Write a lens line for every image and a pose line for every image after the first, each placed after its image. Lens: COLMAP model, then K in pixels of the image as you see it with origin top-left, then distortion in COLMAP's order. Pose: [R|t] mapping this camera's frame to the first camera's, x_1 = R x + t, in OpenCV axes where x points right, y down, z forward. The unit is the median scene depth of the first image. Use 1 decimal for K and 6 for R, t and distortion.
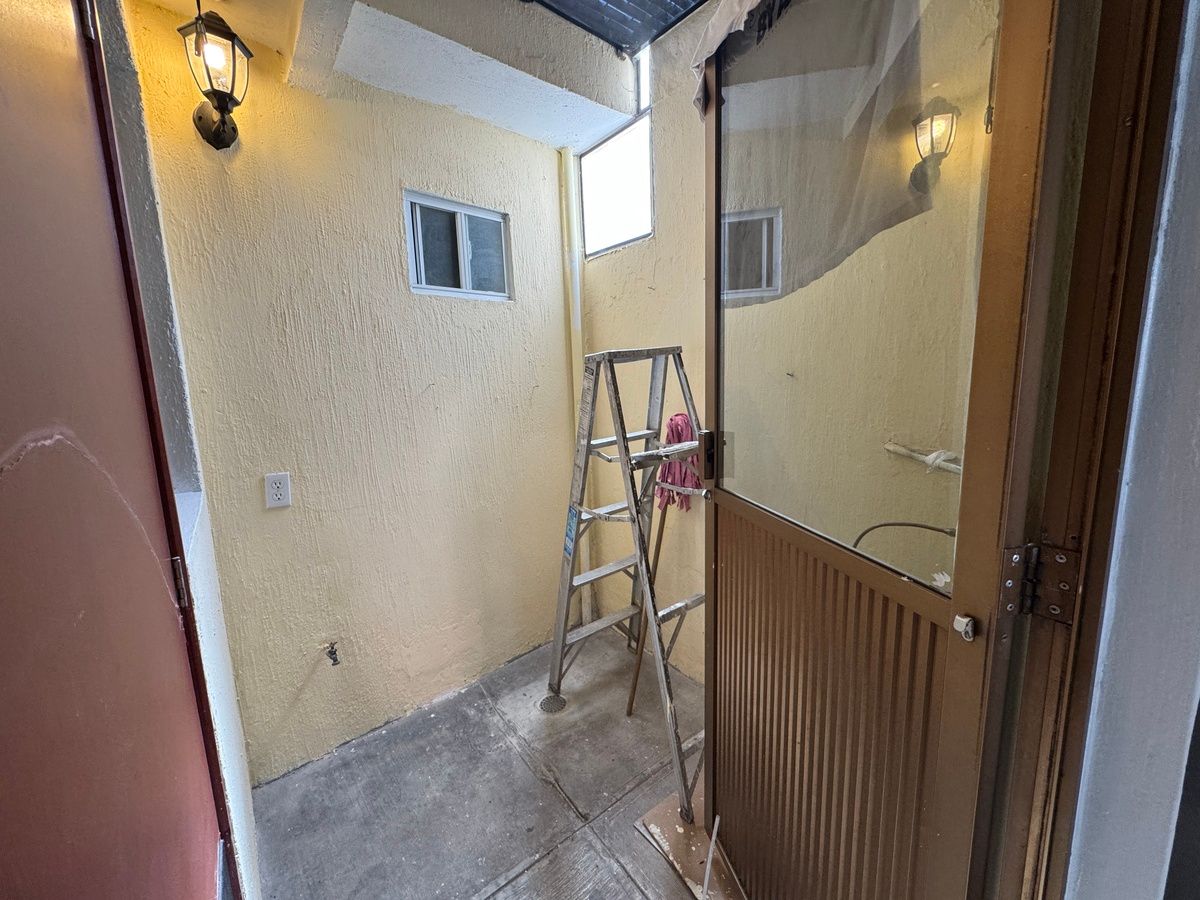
lens RADIAL K [[479.2, 0, 597.3], [0, 479.2, 449.2], [0, 0, 1]] dist [-0.003622, -0.000089]
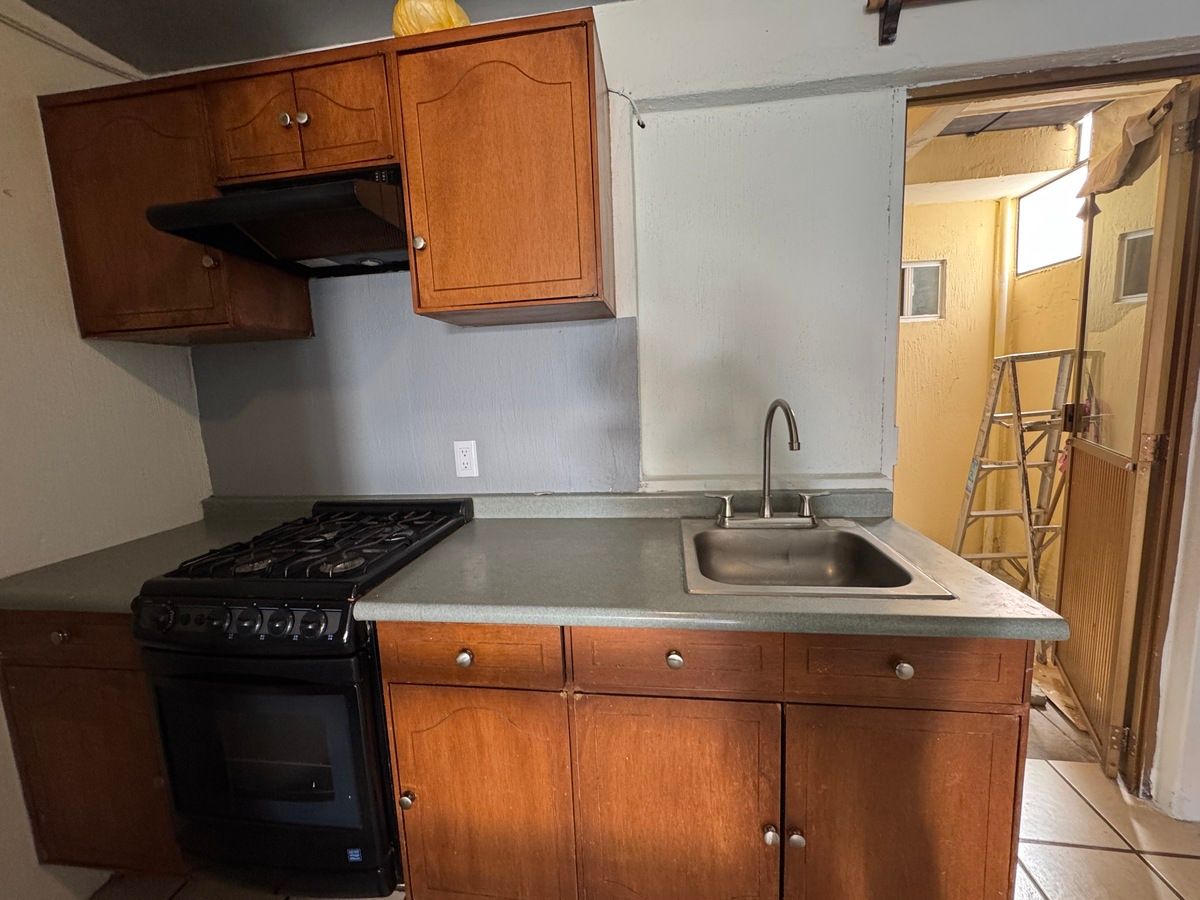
lens RADIAL K [[480.8, 0, 596.8], [0, 480.8, 450.0], [0, 0, 1]] dist [-0.005403, 0.000225]
pose [[0.706639, 0.090272, -0.701793, 0.157503], [-0.079948, 0.995663, 0.047573, 0.113759], [0.703044, 0.022490, 0.710791, -0.877123]]
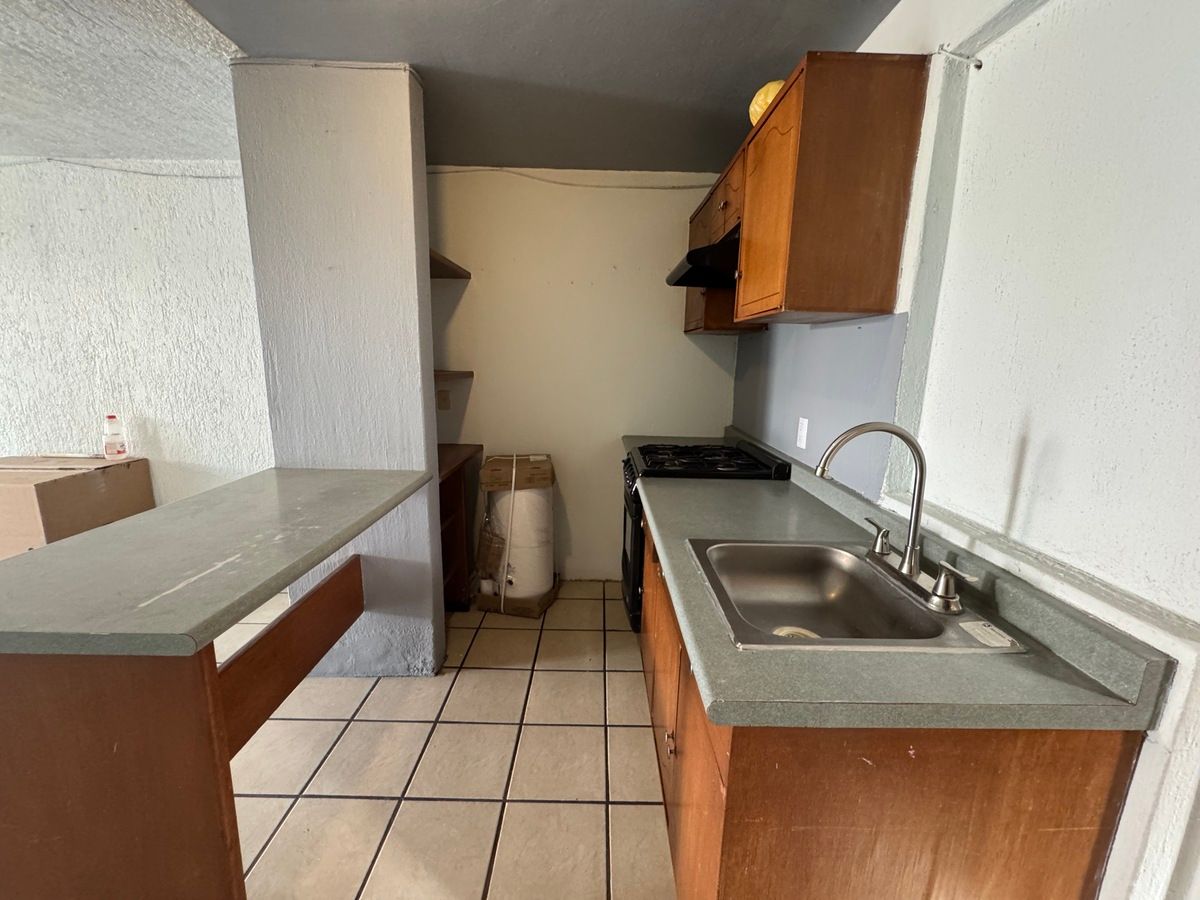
lens RADIAL K [[479.2, 0, 597.3], [0, 479.2, 449.2], [0, 0, 1]] dist [-0.003622, -0.000089]
pose [[-0.599889, 0.170216, -0.781767, 0.469509], [-0.122328, 0.946106, 0.299866, -0.031491], [0.790677, 0.275518, -0.546736, -0.218659]]
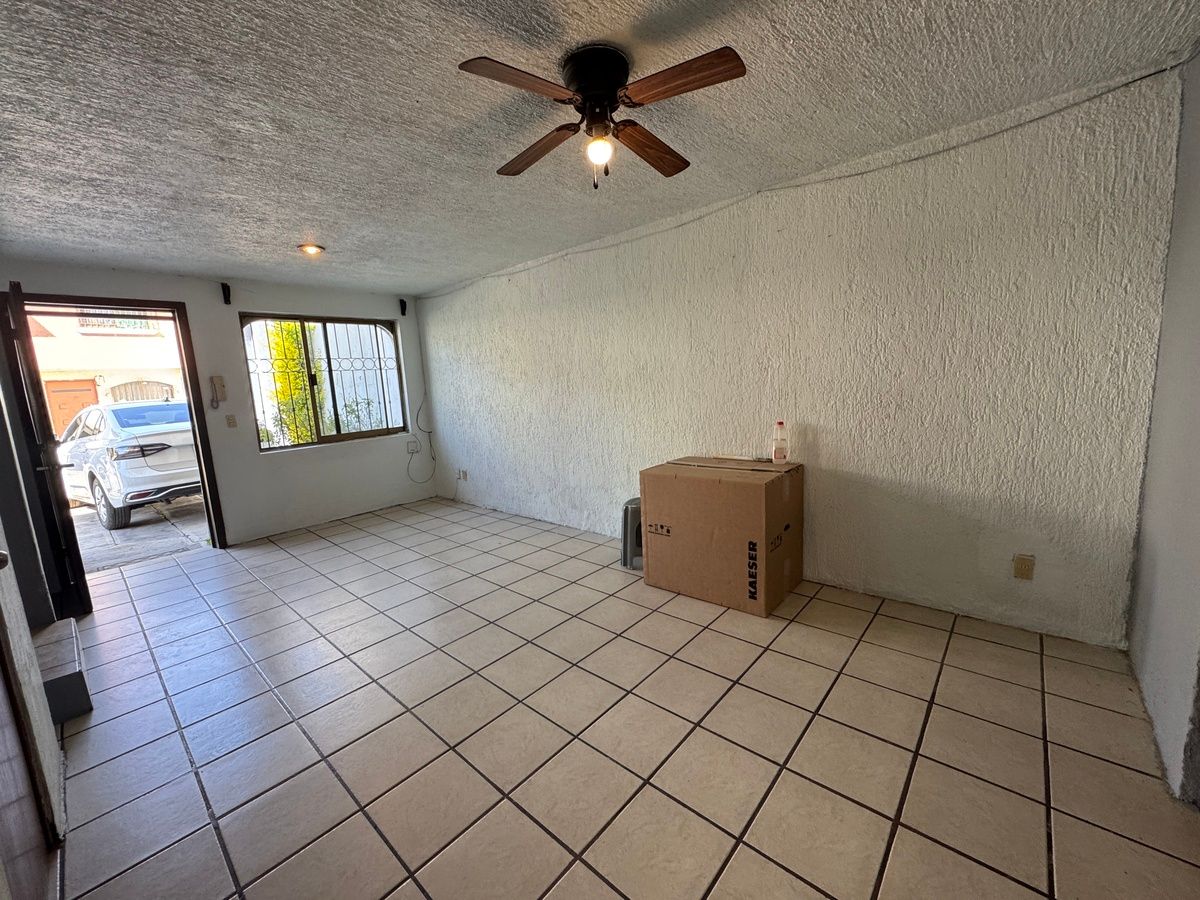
lens RADIAL K [[479.2, 0, 597.3], [0, 479.2, 449.2], [0, 0, 1]] dist [-0.003622, -0.000089]
pose [[-0.976293, 0.112262, -0.185063, 1.090454], [0.054402, 0.954808, 0.292203, 0.096217], [0.209503, 0.275208, -0.938280, -0.894013]]
